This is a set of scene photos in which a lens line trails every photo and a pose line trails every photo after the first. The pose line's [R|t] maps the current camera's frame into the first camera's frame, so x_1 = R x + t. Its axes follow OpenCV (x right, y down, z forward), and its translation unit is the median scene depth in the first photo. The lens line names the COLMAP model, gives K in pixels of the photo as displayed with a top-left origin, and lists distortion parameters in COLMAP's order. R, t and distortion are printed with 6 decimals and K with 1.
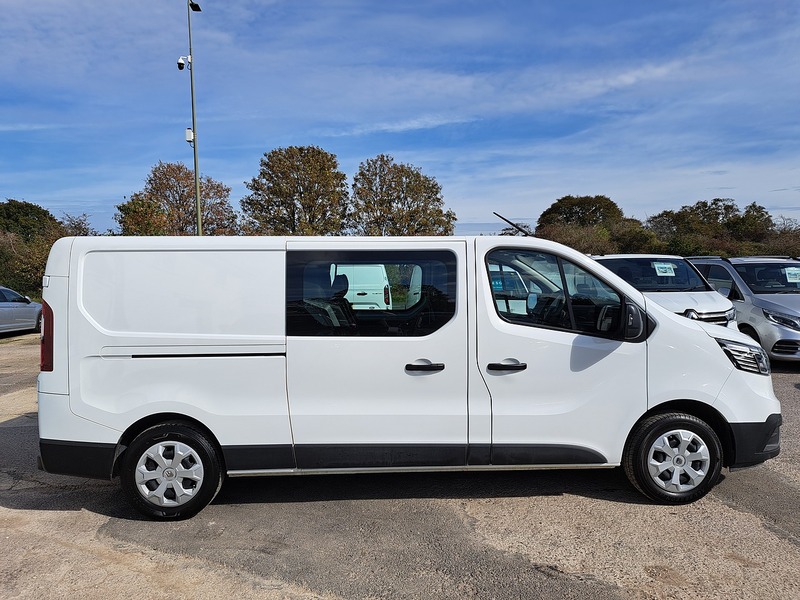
lens RADIAL K [[565.1, 0, 386.3], [0, 565.1, 299.8], [0, 0, 1]] dist [0.071236, -0.079339]
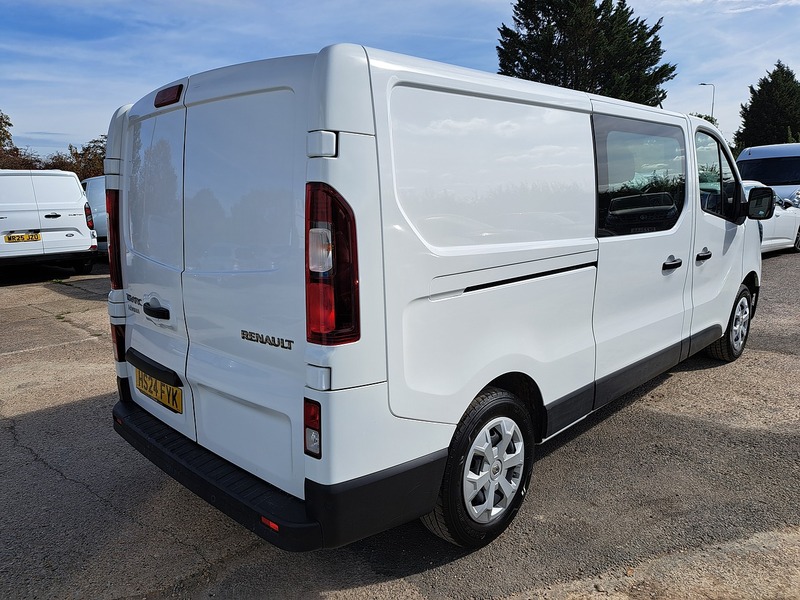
lens RADIAL K [[573.8, 0, 400.0], [0, 573.8, 300.0], [0, 0, 1]] dist [0.055534, -0.044694]
pose [[0.733746, -0.131154, 0.666645, -0.833198], [0.043985, 0.988303, 0.146024, 0.022980], [-0.677999, -0.077822, 0.730932, 0.608417]]
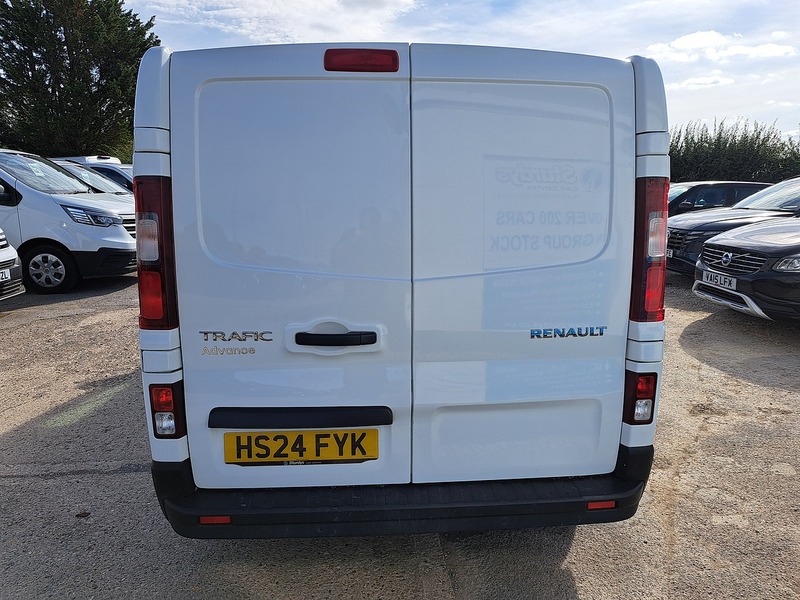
lens RADIAL K [[573.8, 0, 400.0], [0, 573.8, 300.0], [0, 0, 1]] dist [0.055534, -0.044694]
pose [[-0.023735, -0.189065, 0.981678, -1.075915], [0.044354, 0.980788, 0.189966, -0.005221], [-0.998734, 0.048051, -0.014893, 1.204522]]
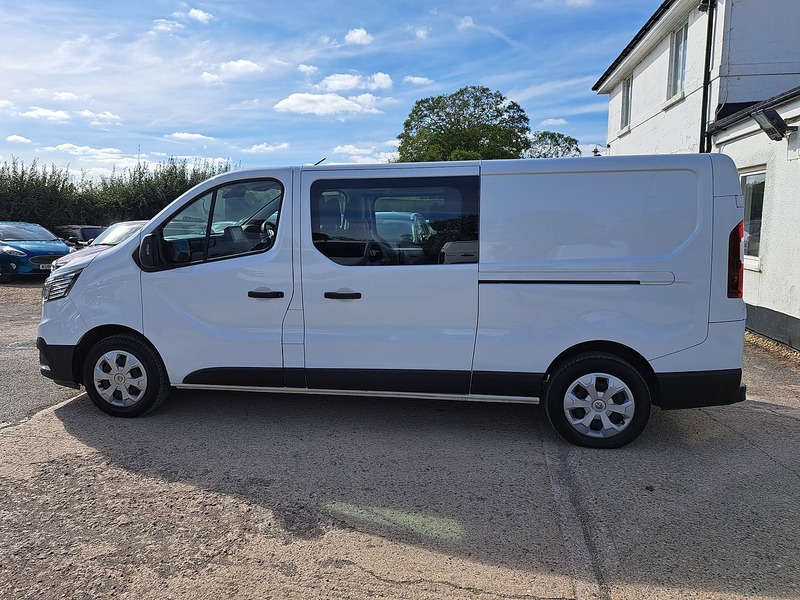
lens RADIAL K [[584.0, 0, 398.6], [0, 584.0, 291.6], [0, 0, 1]] dist [0.060793, -0.072424]
pose [[-0.975701, -0.009184, 0.218913, -0.276673], [0.028924, 0.984979, 0.170234, -0.085775], [-0.217188, 0.172430, -0.960780, 2.431406]]
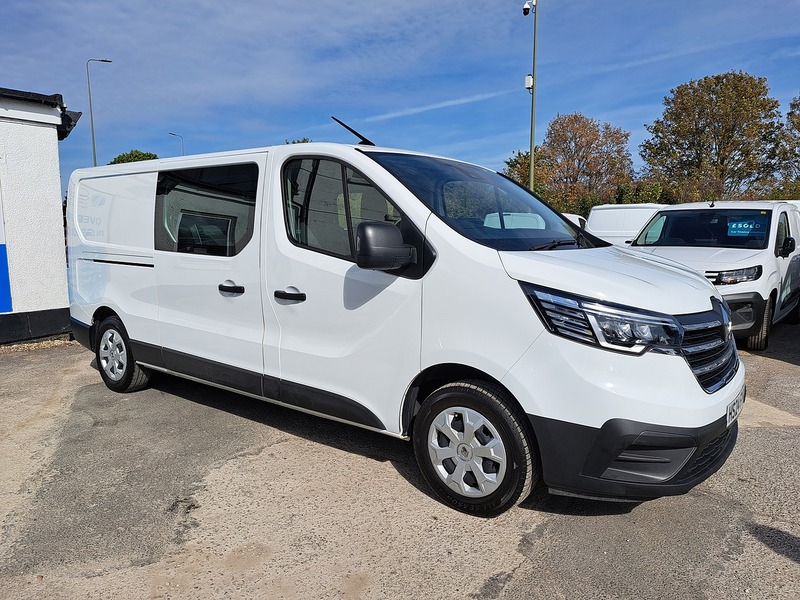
lens RADIAL K [[561.7, 0, 400.0], [0, 561.7, 300.0], [0, 0, 1]] dist [0.059301, -0.058010]
pose [[0.766919, 0.093571, -0.634885, 0.881737], [-0.041369, 0.994464, 0.096594, 0.033045], [0.640409, -0.047815, 0.766544, 0.435059]]
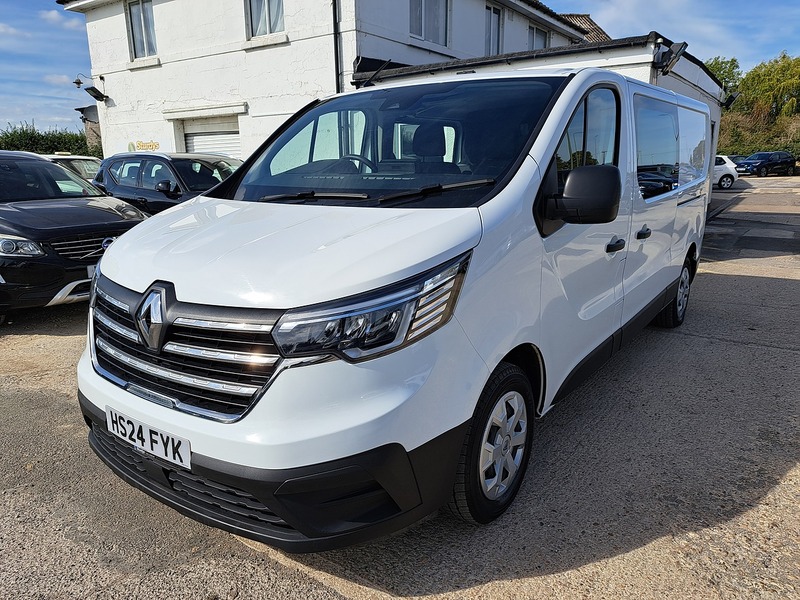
lens RADIAL K [[577.4, 0, 409.4], [0, 577.4, 306.5], [0, 0, 1]] dist [0.058379, -0.066589]
pose [[-0.613062, 0.211955, -0.761072, 0.992613], [-0.015992, 0.959813, 0.280186, -0.045558], [0.789873, 0.183942, -0.585035, 1.723587]]
